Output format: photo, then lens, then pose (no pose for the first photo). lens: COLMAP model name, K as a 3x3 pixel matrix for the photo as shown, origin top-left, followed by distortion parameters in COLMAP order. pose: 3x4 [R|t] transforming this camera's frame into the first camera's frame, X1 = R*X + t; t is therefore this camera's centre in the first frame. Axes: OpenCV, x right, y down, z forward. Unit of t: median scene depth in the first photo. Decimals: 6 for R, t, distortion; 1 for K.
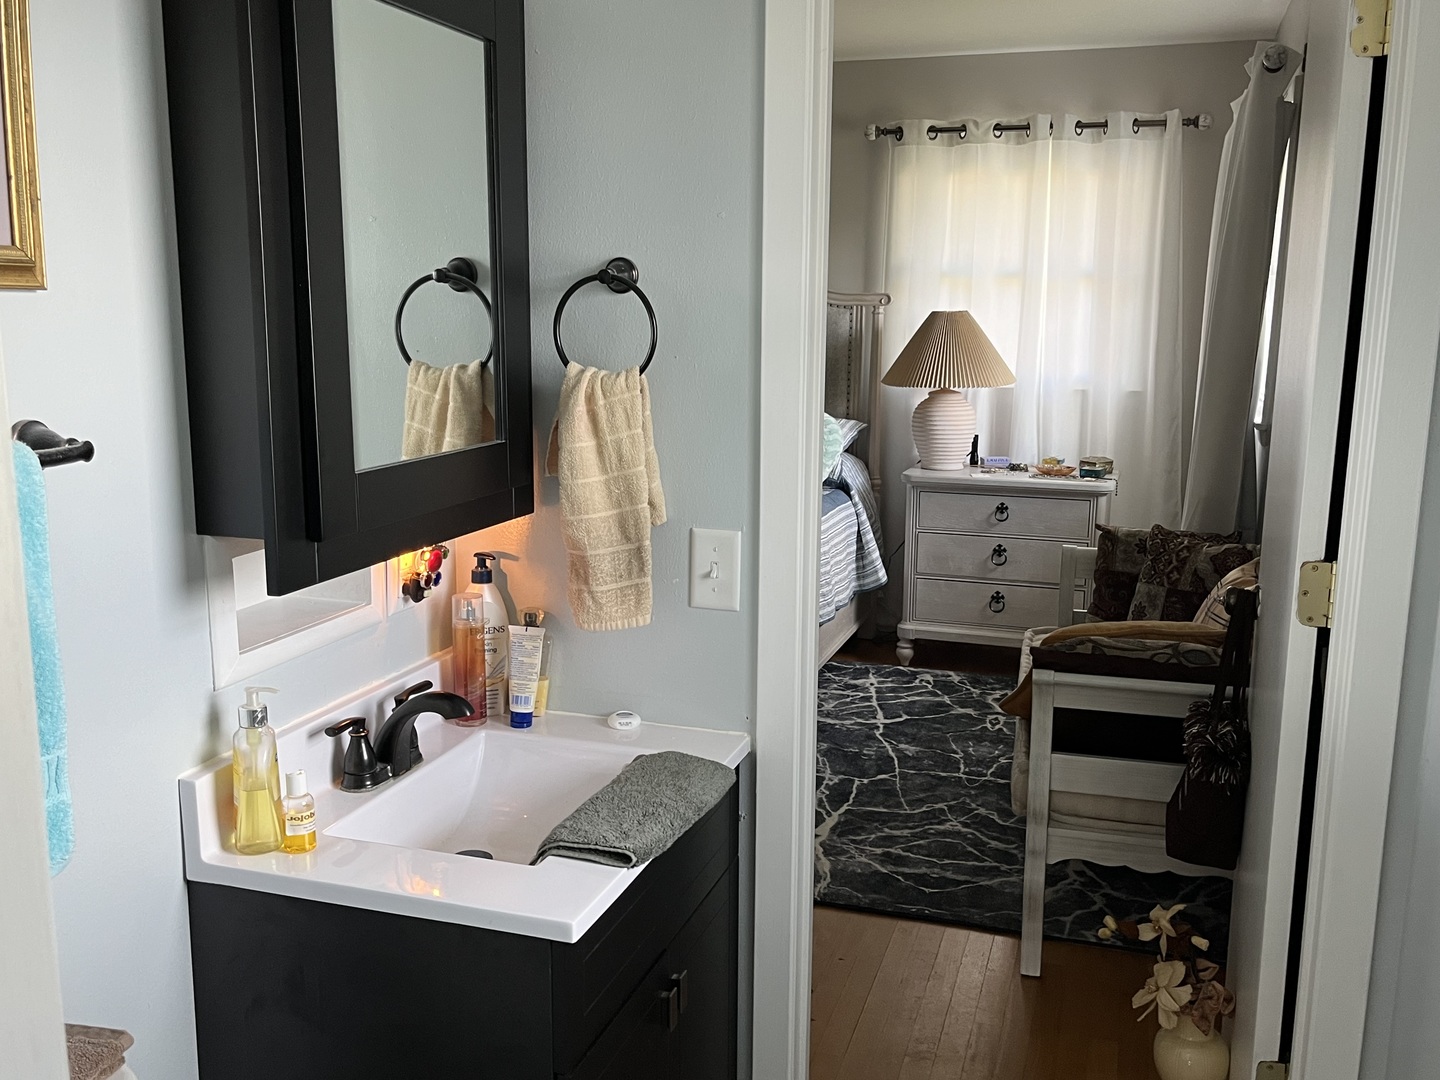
lens RADIAL K [[1291.0, 0, 726.2], [0, 1291.0, 540.5], [0, 0, 1]] dist [0.062947, 0.000485]
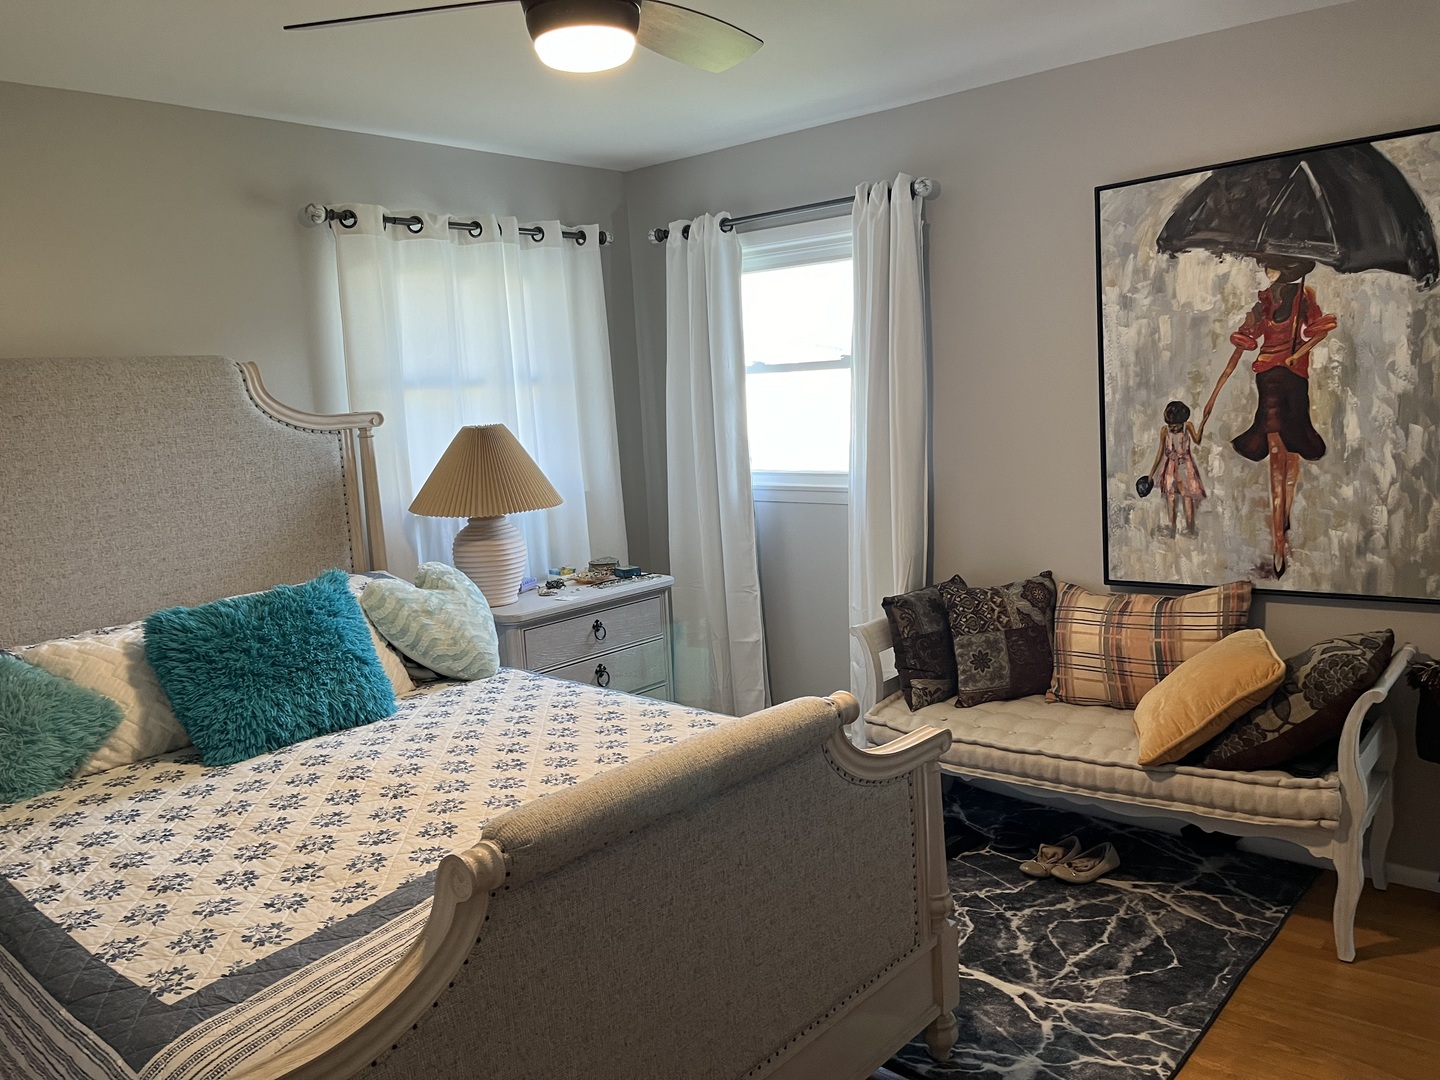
lens RADIAL K [[1093.6, 0, 721.9], [0, 1093.6, 537.9], [0, 0, 1]] dist [0.067543, -0.092365]
pose [[0.414276, -0.163494, 0.895346, -0.436943], [0.228053, 0.970998, 0.071789, -0.119510], [-0.881117, 0.174446, 0.439547, 0.544826]]
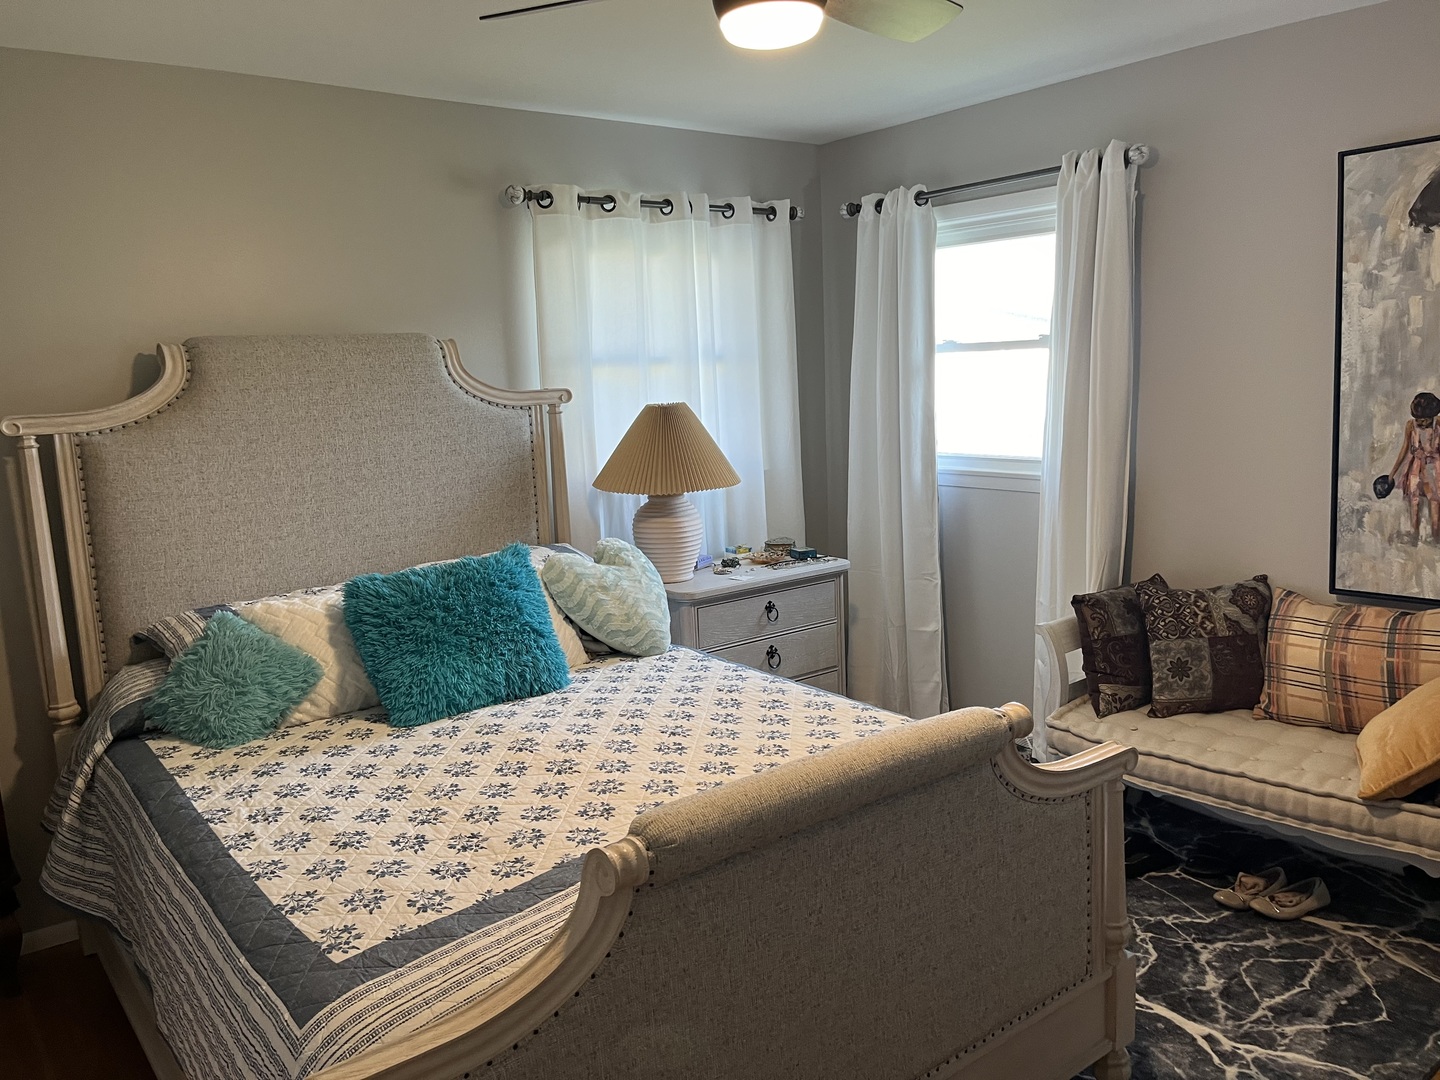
lens RADIAL K [[1093.6, 0, 709.8], [0, 1093.6, 534.0], [0, 0, 1]] dist [0.067543, -0.092365]
pose [[0.575361, -0.163093, 0.801474, -0.422907], [0.201225, 0.978024, 0.054565, -0.124466], [-0.792760, 0.129882, 0.595535, 0.542730]]
